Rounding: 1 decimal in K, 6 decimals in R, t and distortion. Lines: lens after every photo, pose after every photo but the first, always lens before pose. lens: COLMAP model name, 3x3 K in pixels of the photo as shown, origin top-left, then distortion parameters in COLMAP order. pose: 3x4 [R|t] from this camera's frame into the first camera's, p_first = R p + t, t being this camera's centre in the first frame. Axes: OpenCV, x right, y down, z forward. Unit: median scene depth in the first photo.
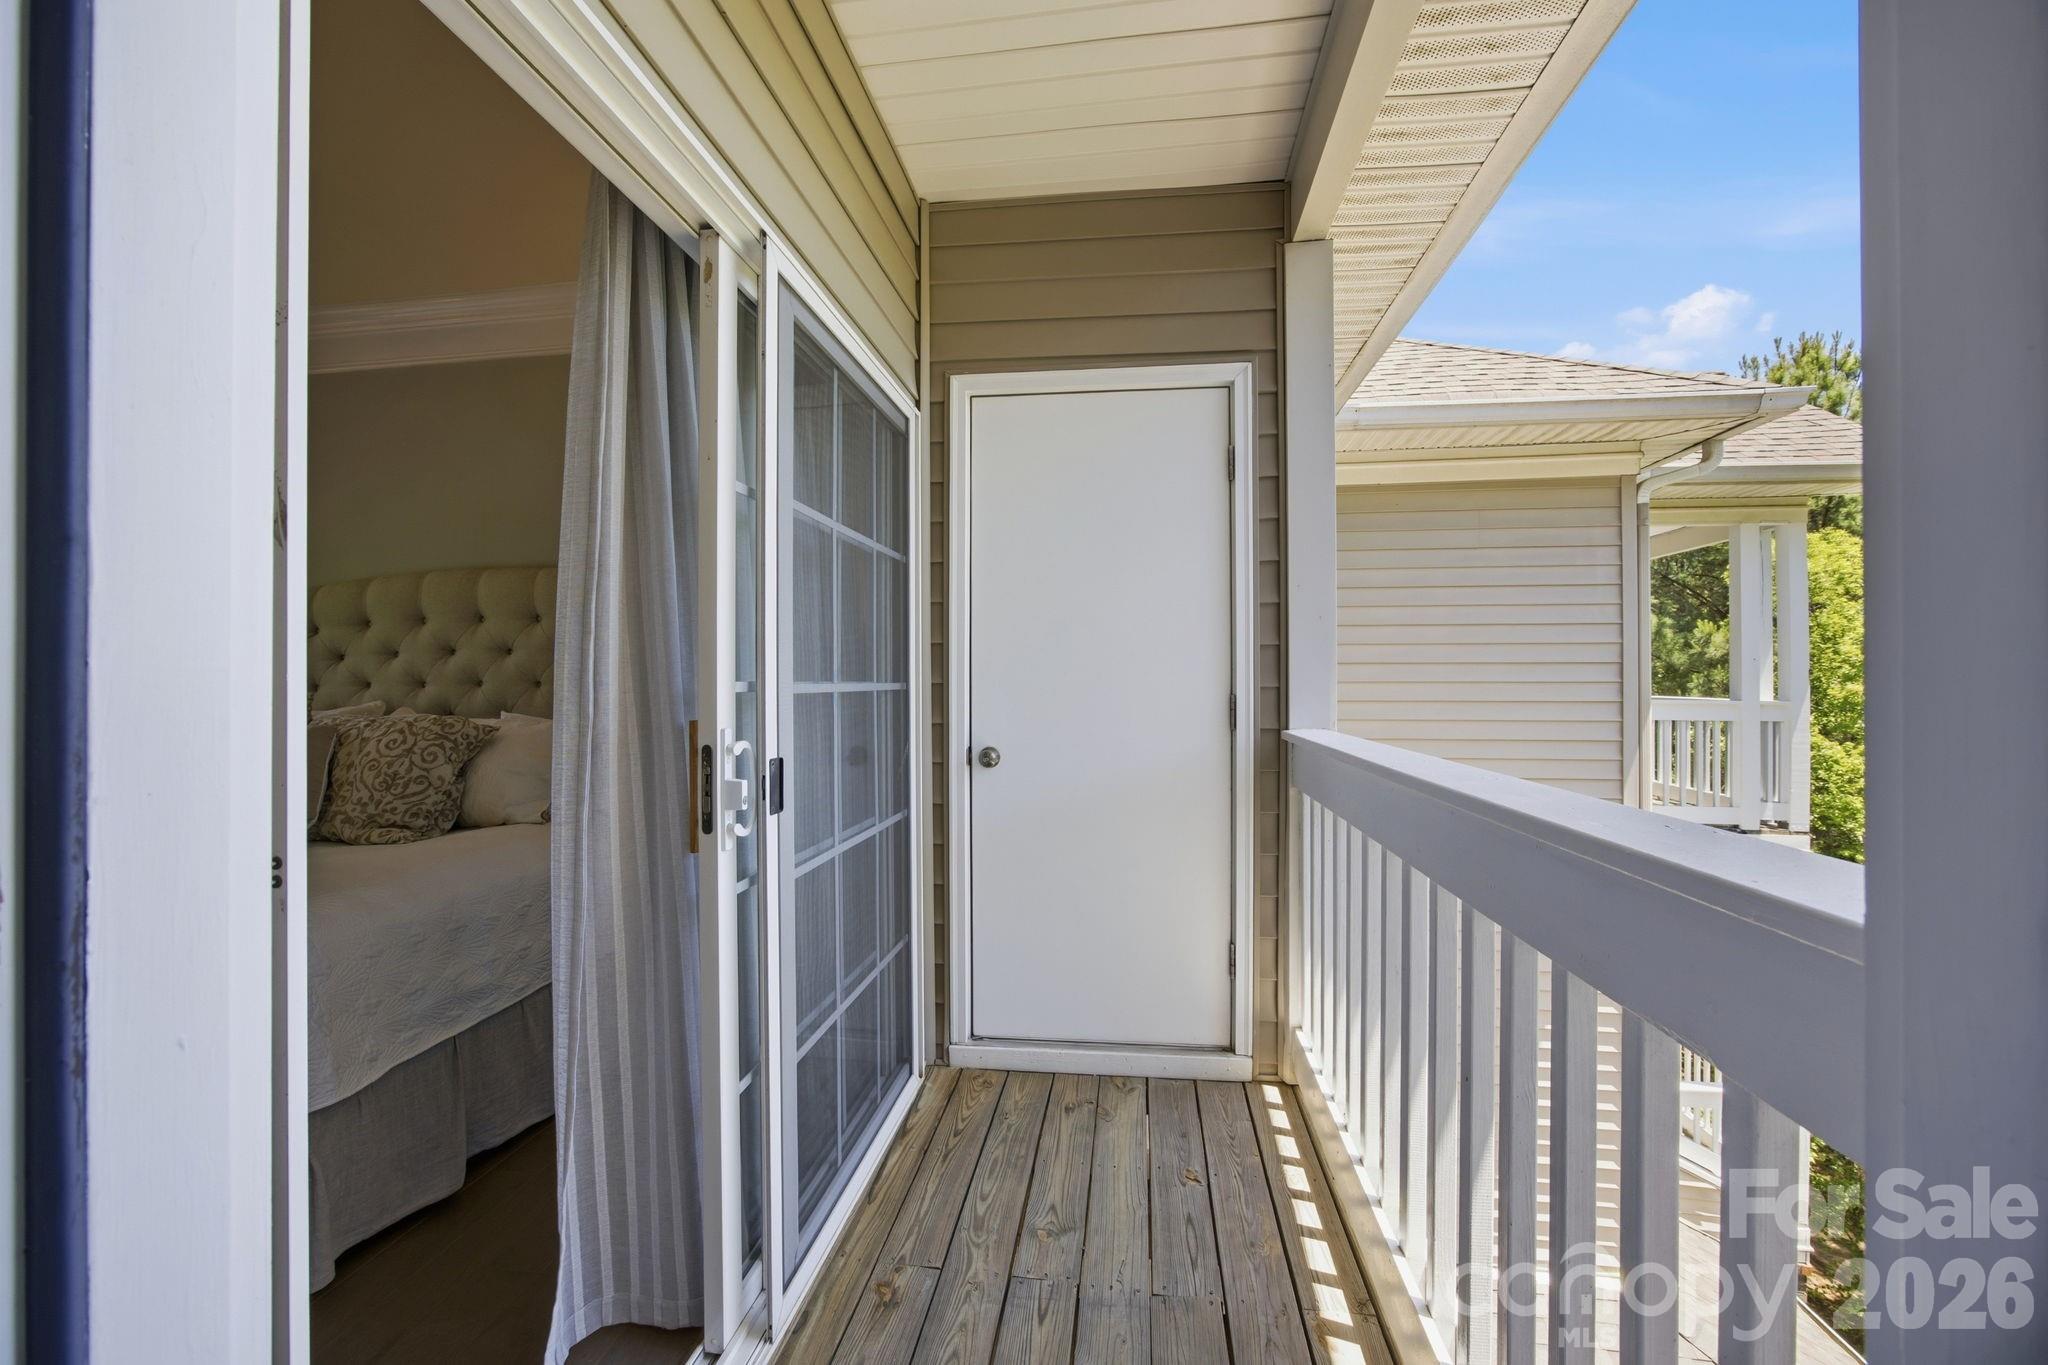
lens RADIAL K [[804.6, 0, 1024.0], [0, 804.6, 682.5], [0, 0, 1]] dist [-0.032804, 0.011577]
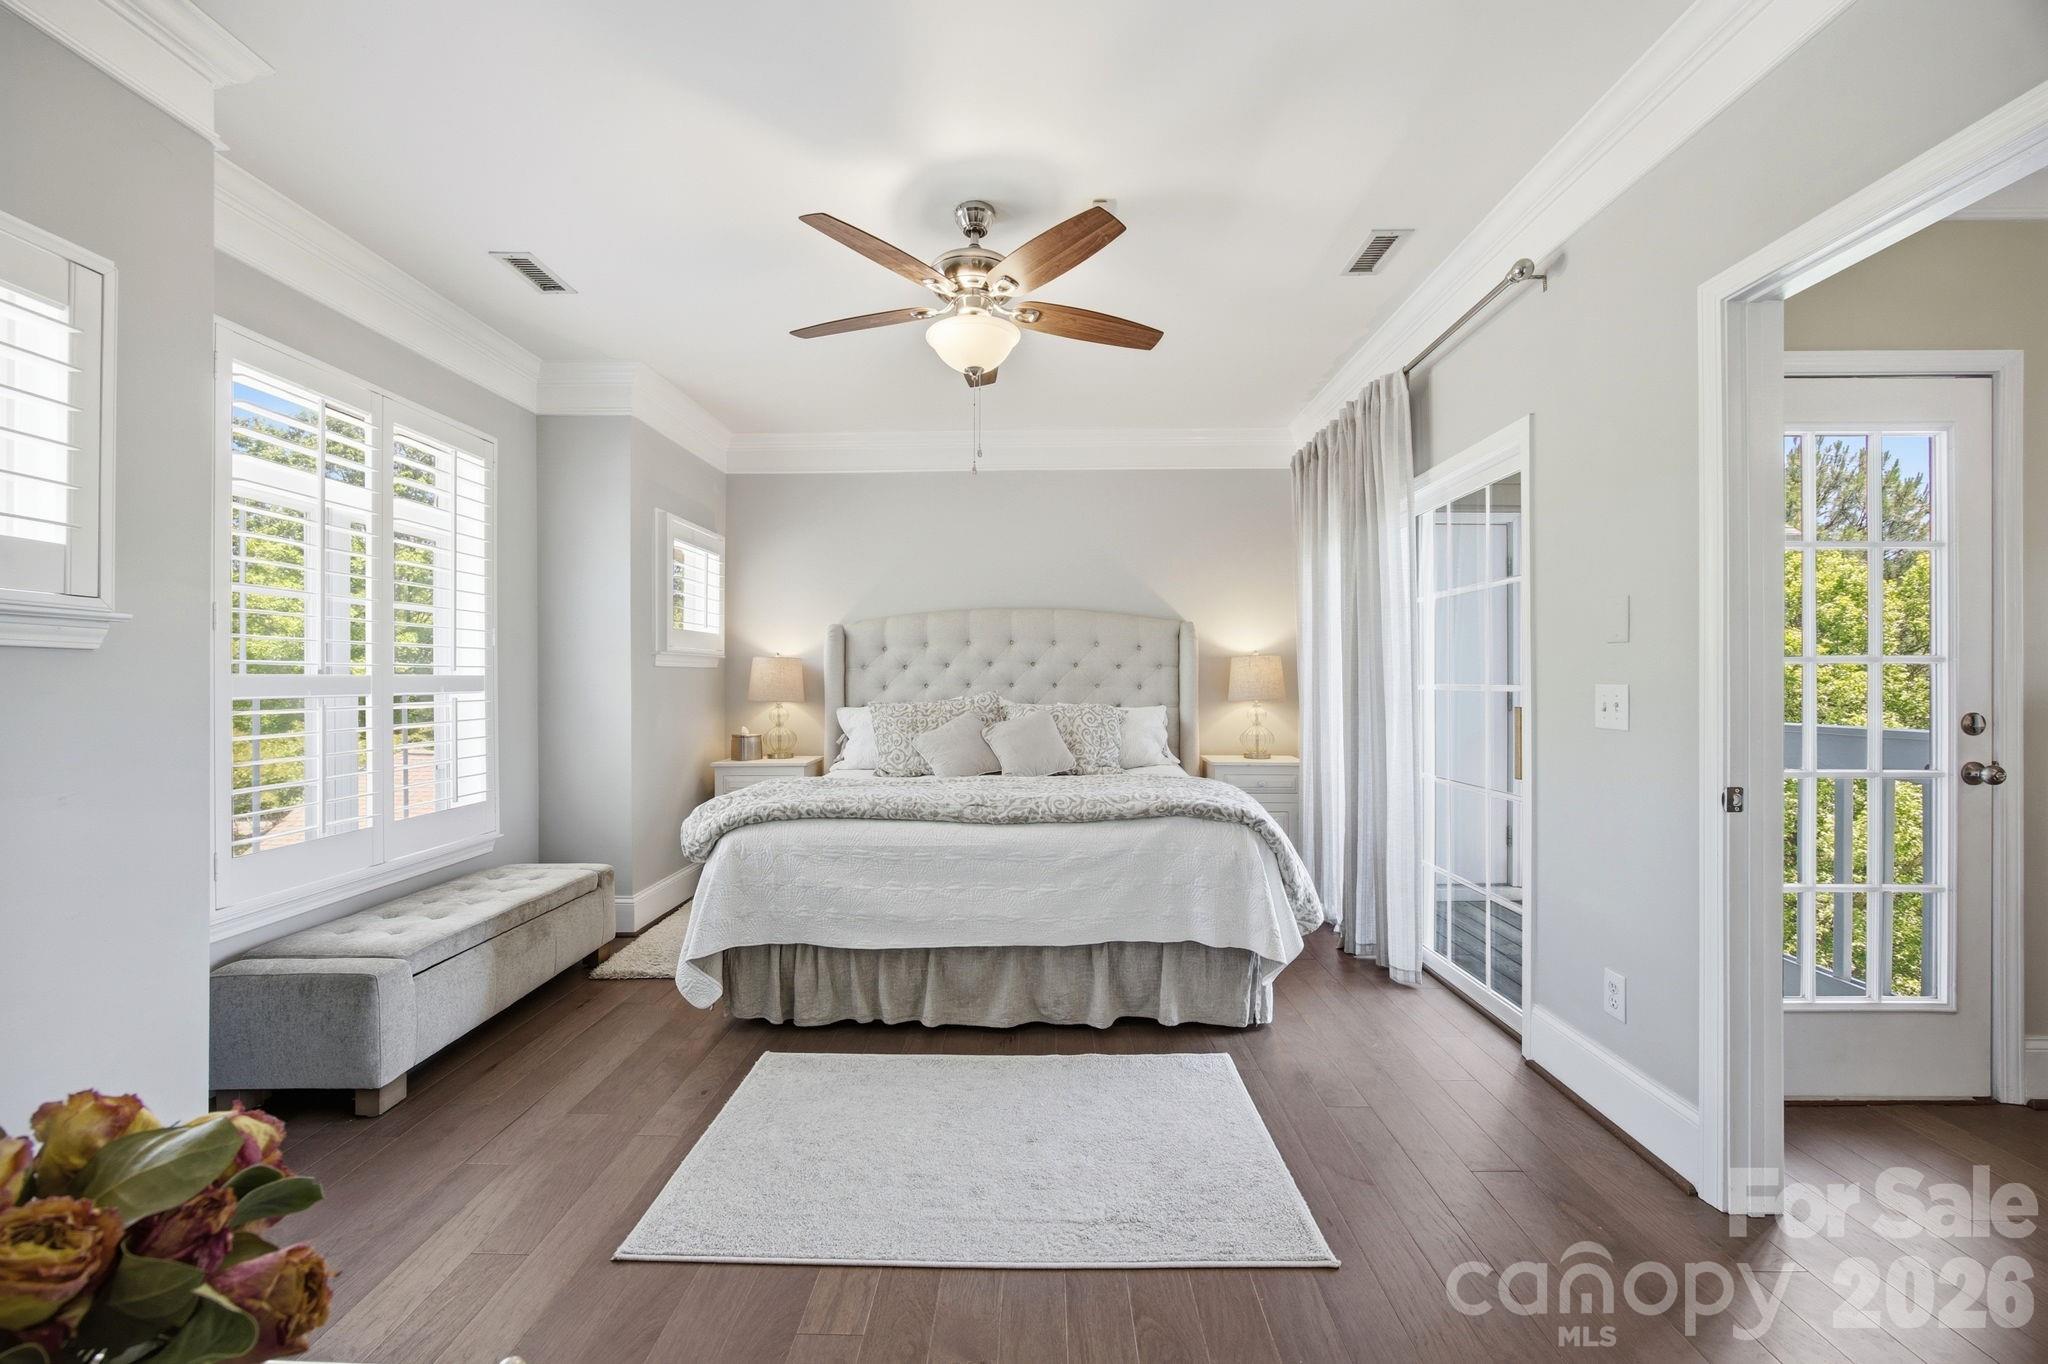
lens RADIAL K [[802.6, 0, 1027.6], [0, 802.6, 674.1], [0, 0, 1]] dist [-0.042714, 0.029050]
pose [[0.991689, 0.002212, 0.128639, -1.155185], [-0.000843, 0.999942, -0.010697, -0.002974], [-0.128655, 0.010500, 0.991634, -0.718992]]
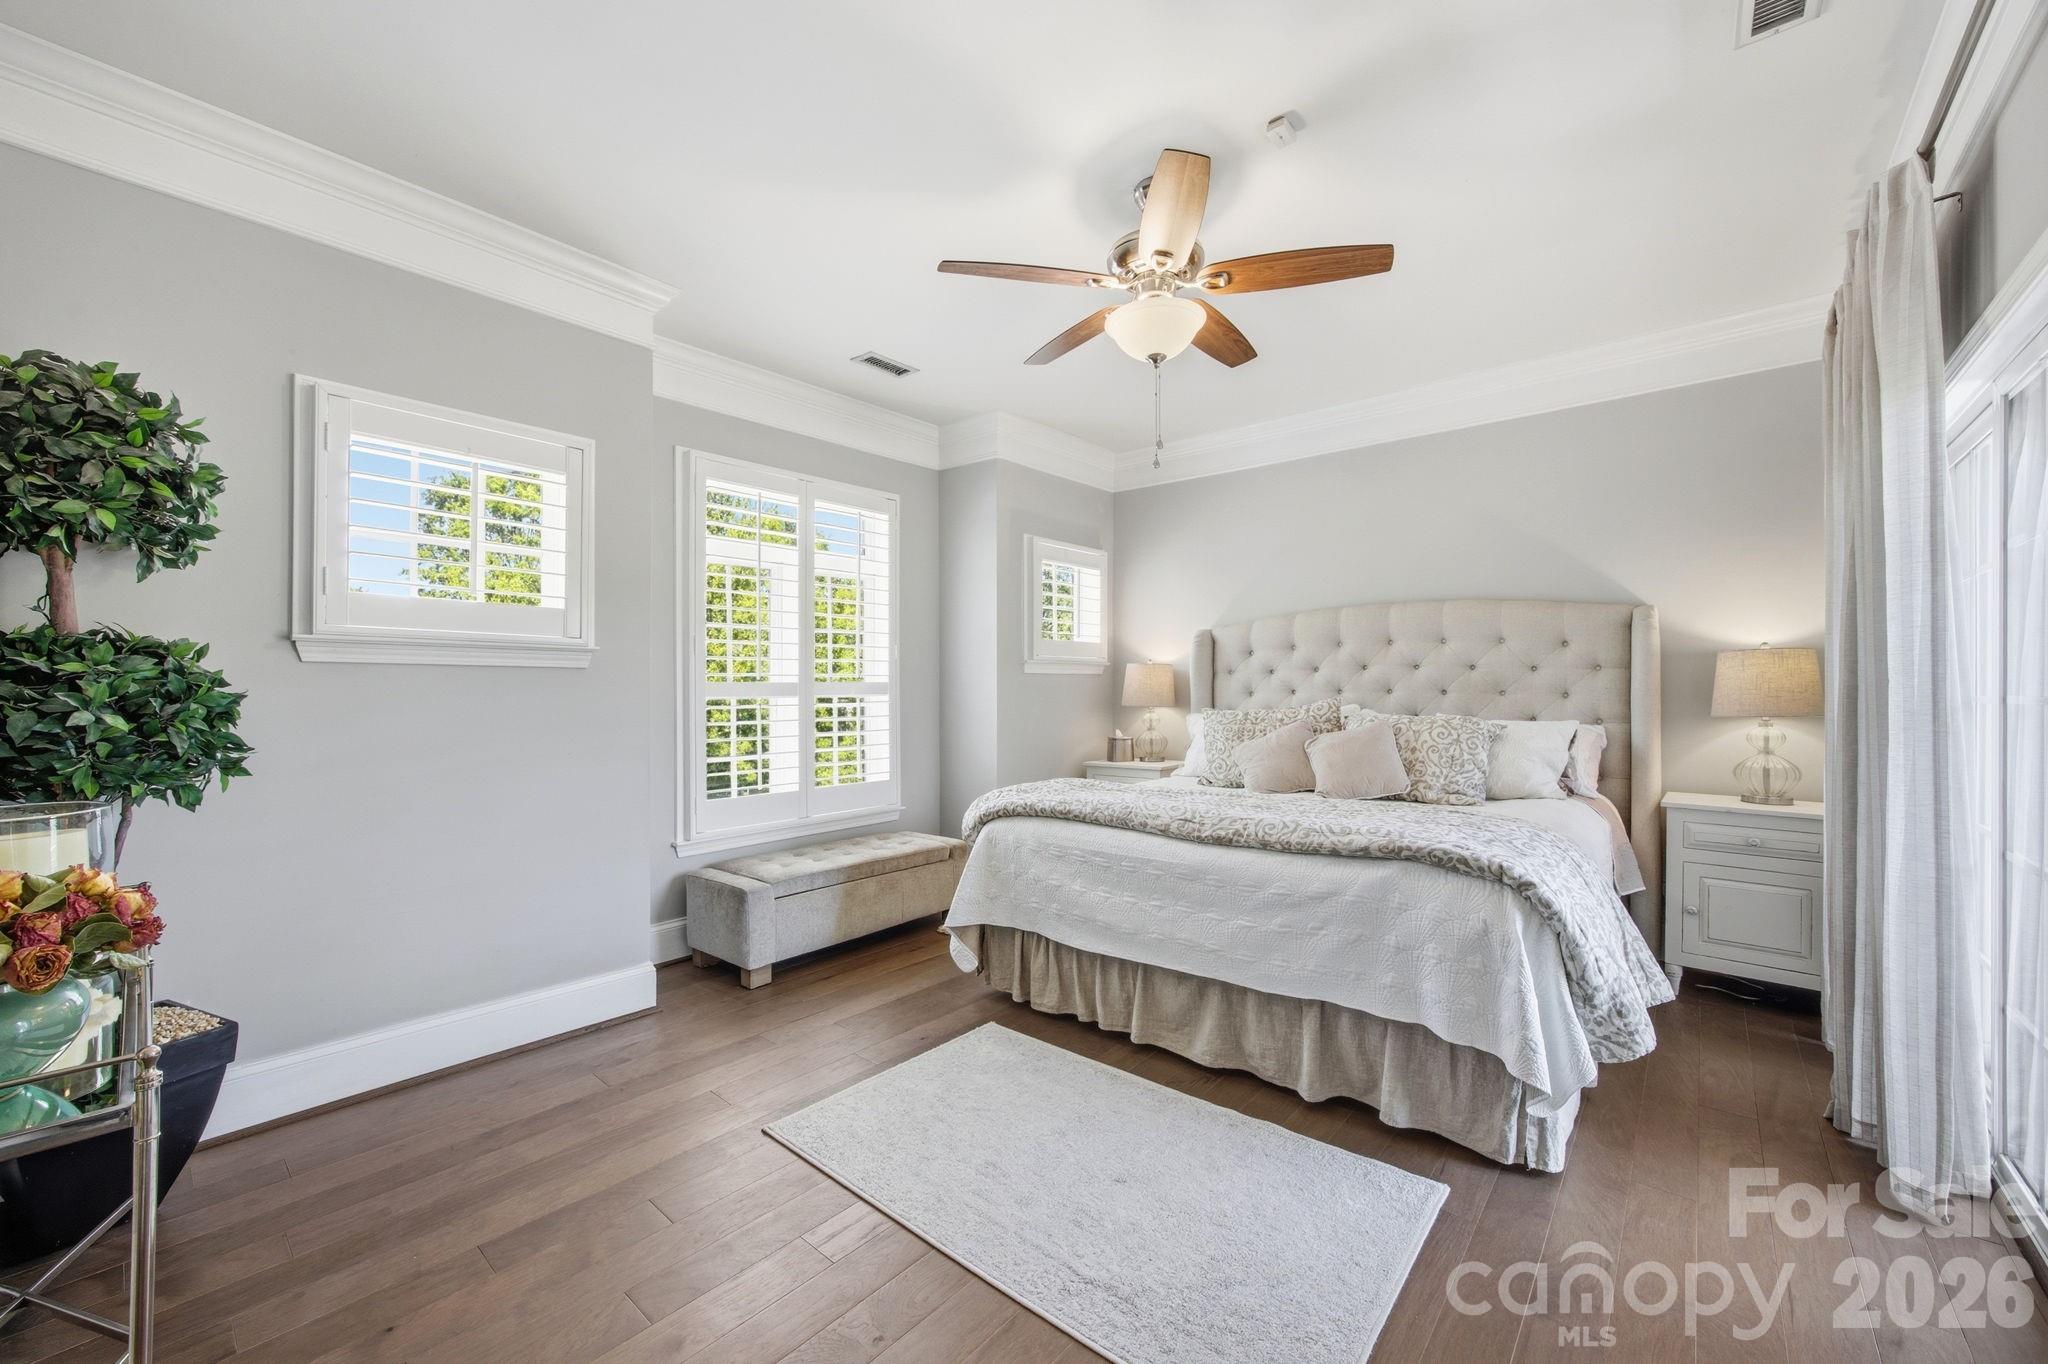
lens RADIAL K [[804.6, 0, 1024.0], [0, 804.6, 682.0], [0, 0, 1]] dist [-0.032804, 0.011577]
pose [[0.846245, -0.000090, -0.532795, -0.669587], [-0.003726, 0.999975, -0.006086, -0.004832], [0.532782, 0.007135, 0.846223, -0.587717]]
